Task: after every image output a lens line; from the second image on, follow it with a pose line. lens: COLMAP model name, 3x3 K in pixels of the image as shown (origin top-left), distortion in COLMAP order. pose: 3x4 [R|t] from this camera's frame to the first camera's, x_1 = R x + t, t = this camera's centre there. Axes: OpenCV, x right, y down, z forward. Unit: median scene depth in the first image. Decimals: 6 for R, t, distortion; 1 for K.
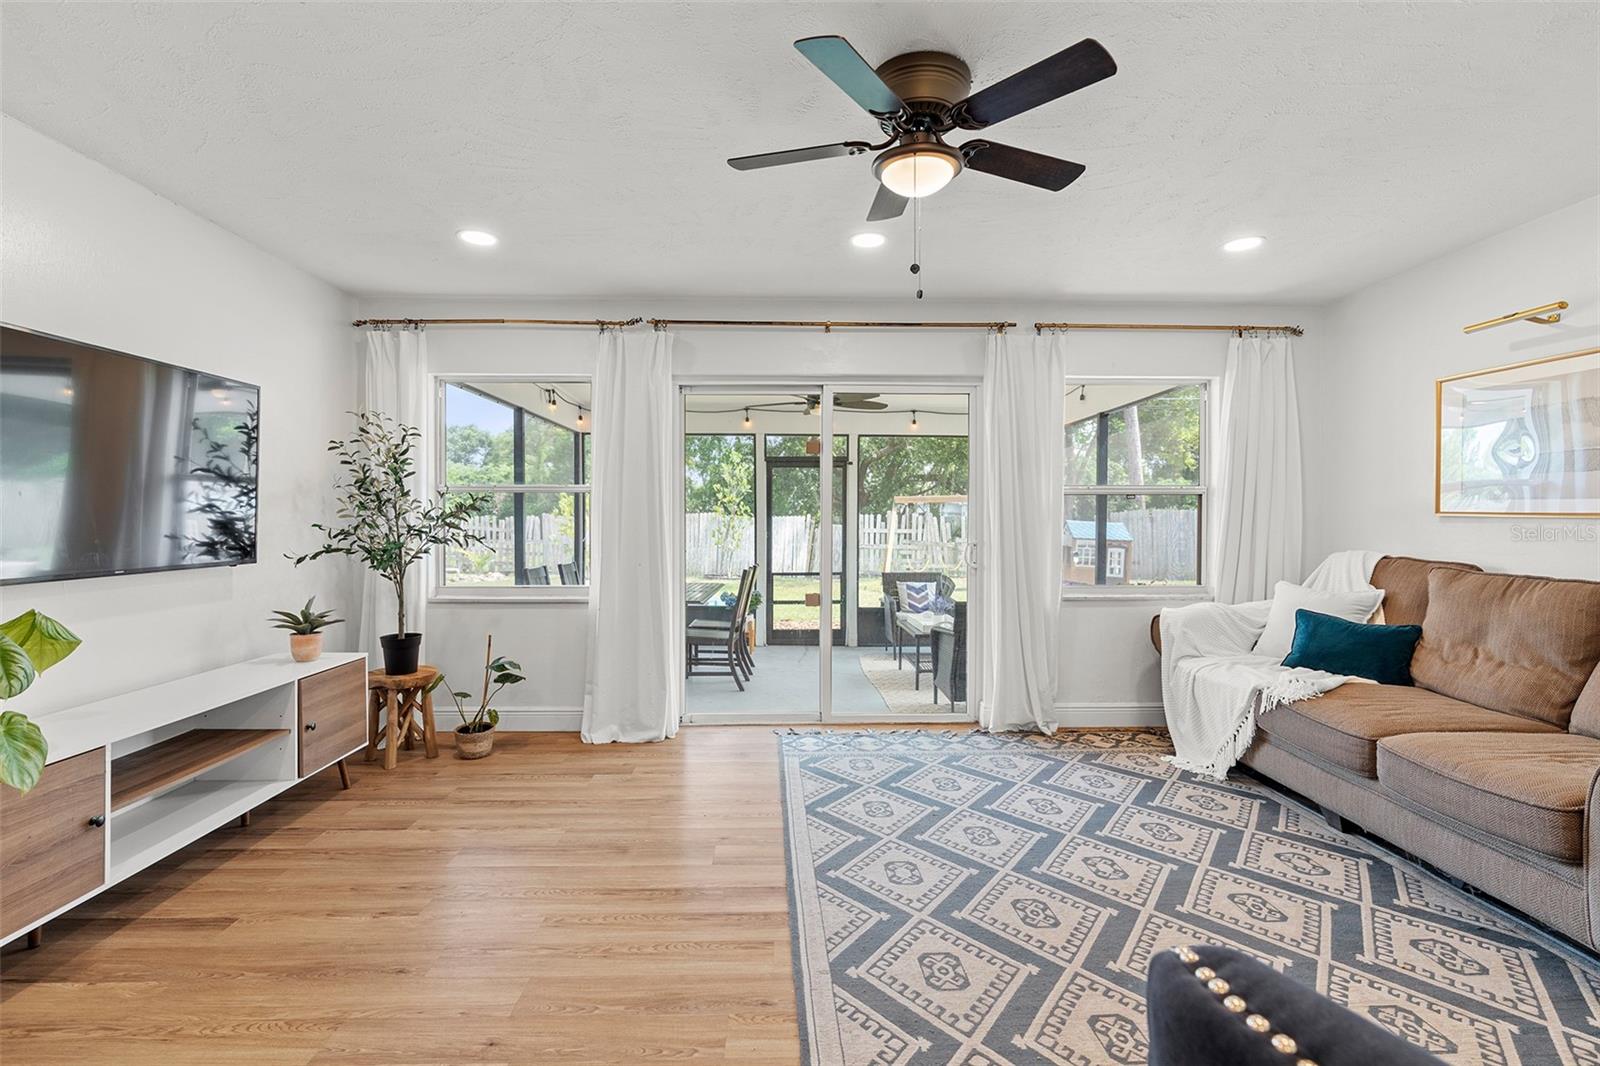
lens RADIAL K [[735.1, 0, 788.8], [0, 735.1, 525.8], [0, 0, 1]] dist [-0.008113, 0.002577]
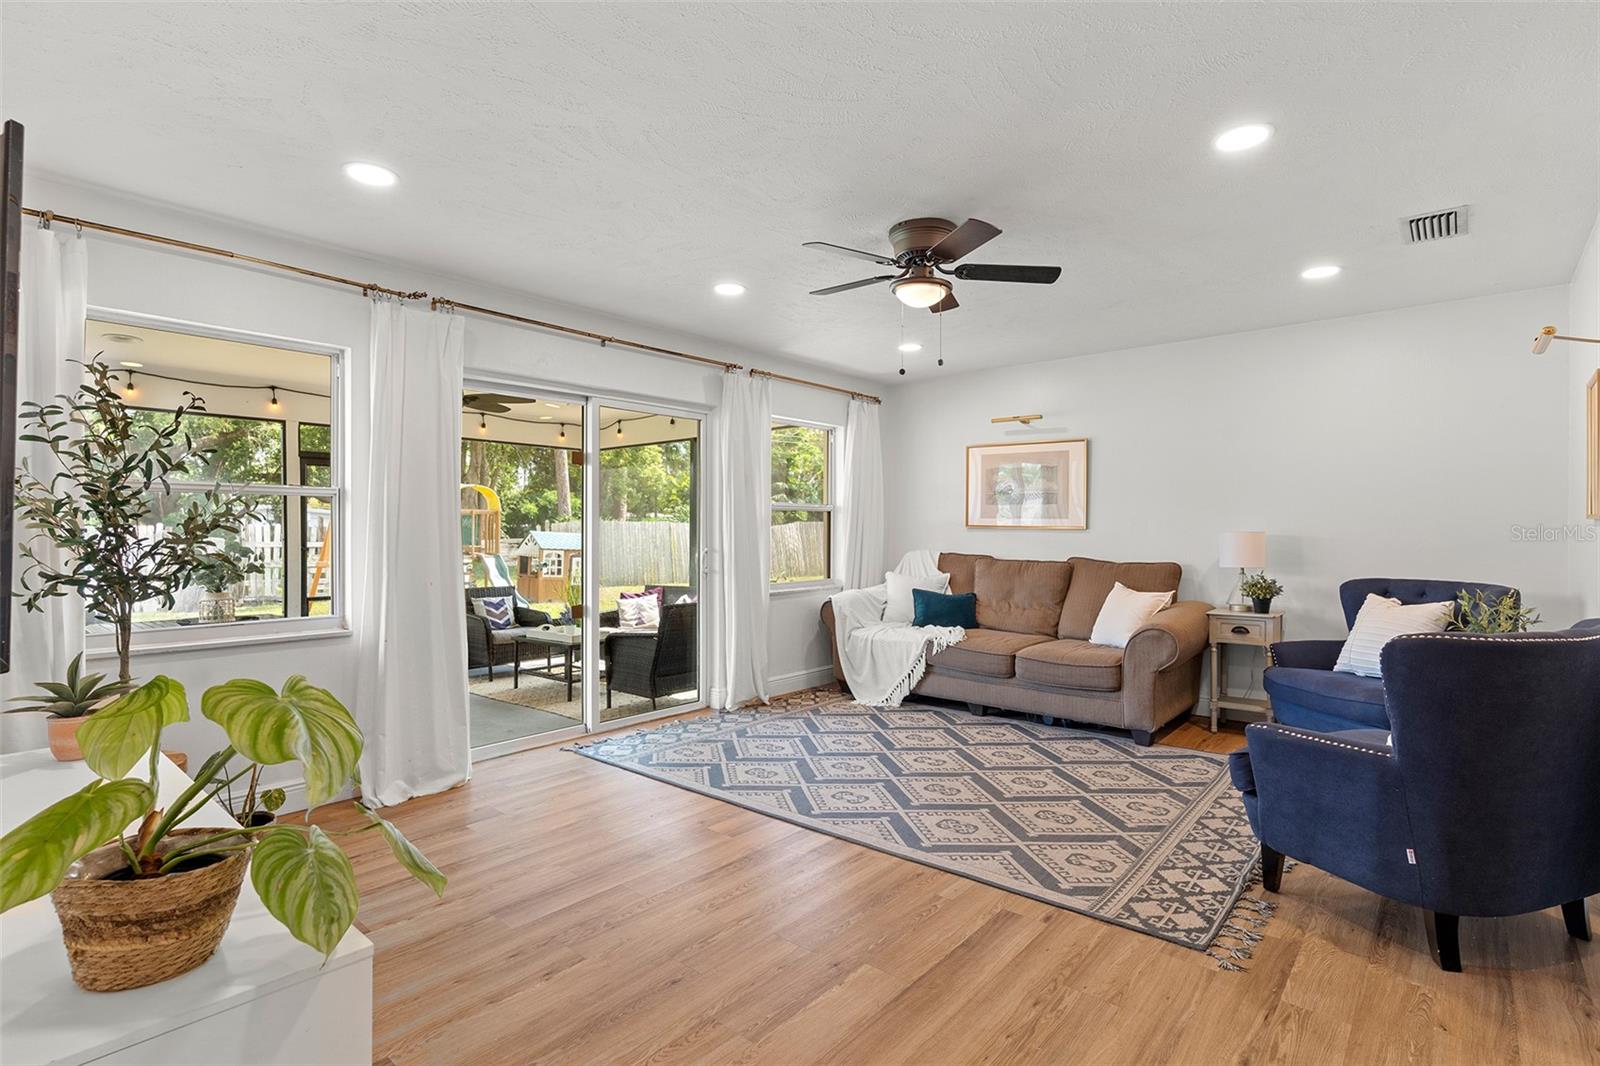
lens RADIAL K [[779.8, 0, 814.5], [0, 779.8, 534.0], [0, 0, 1]] dist [-0.009224, 0.000341]
pose [[0.661790, -0.005347, 0.749670, -0.732806], [0.007412, 0.999972, 0.000590, -0.002693], [-0.749653, 0.005166, 0.661811, 0.090322]]
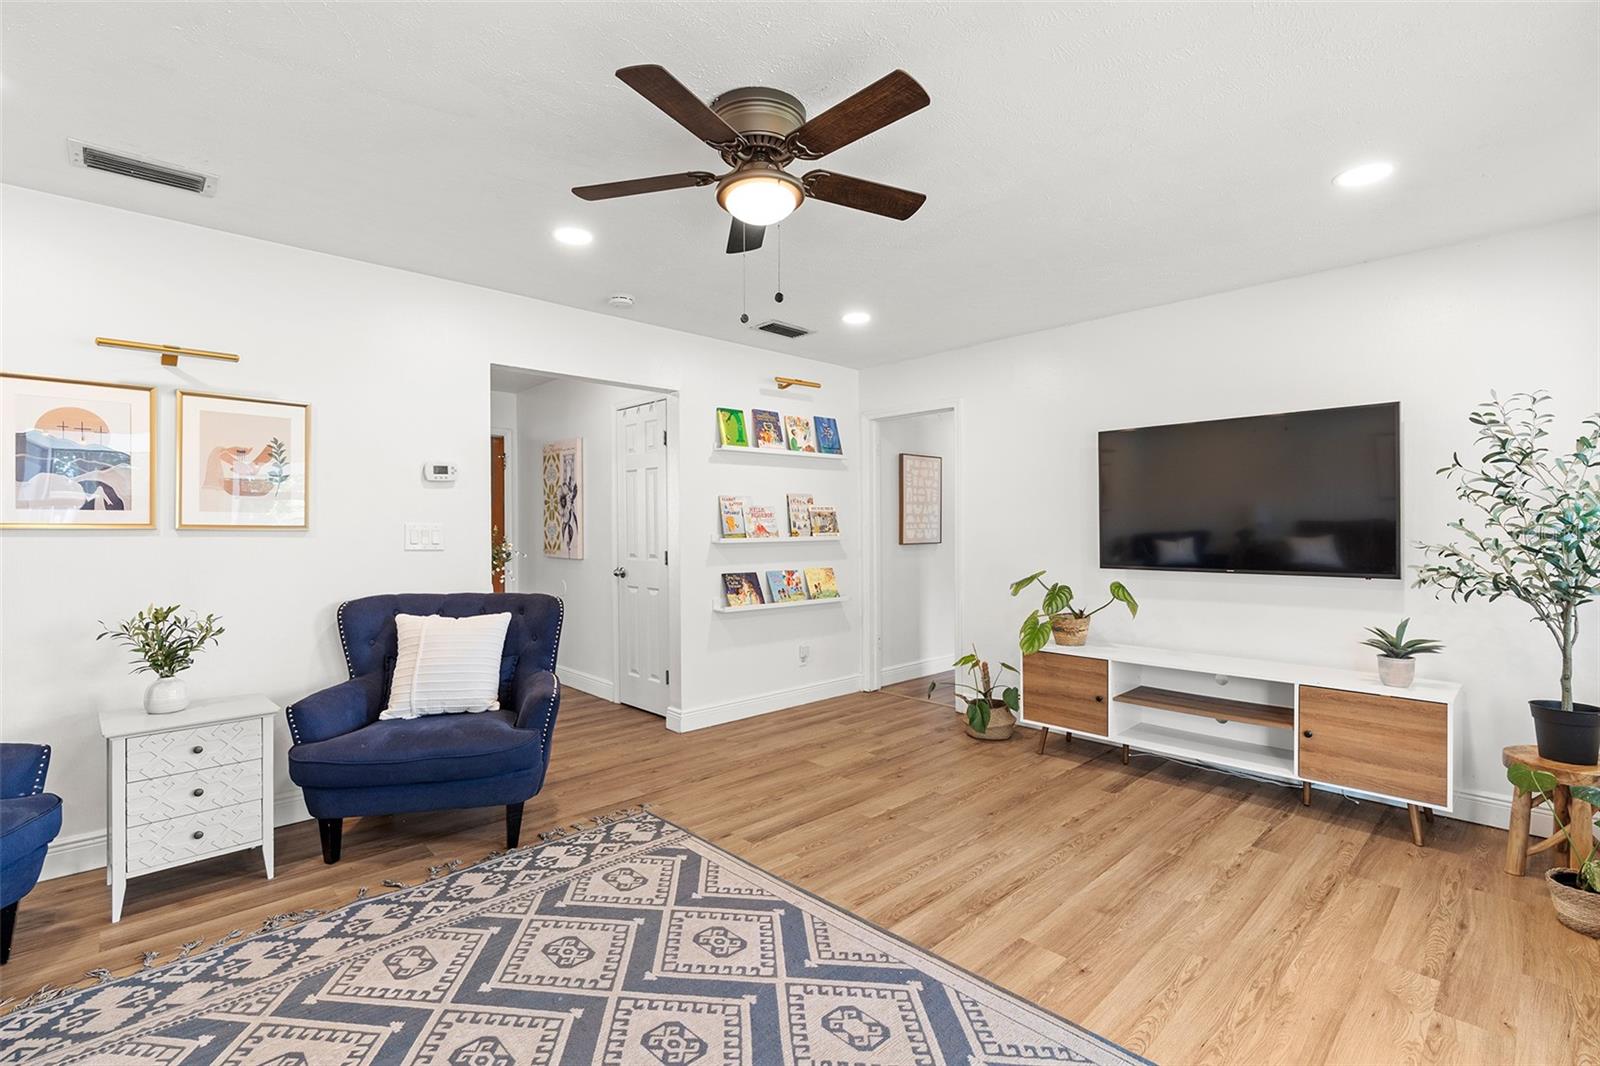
lens RADIAL K [[735.1, 0, 804.2], [0, 735.1, 527.6], [0, 0, 1]] dist [-0.008113, 0.002577]
pose [[-0.738356, 0.001687, -0.674409, 0.534950], [-0.003007, 0.999979, 0.005794, -0.021825], [0.674405, 0.006306, -0.738335, 1.172946]]
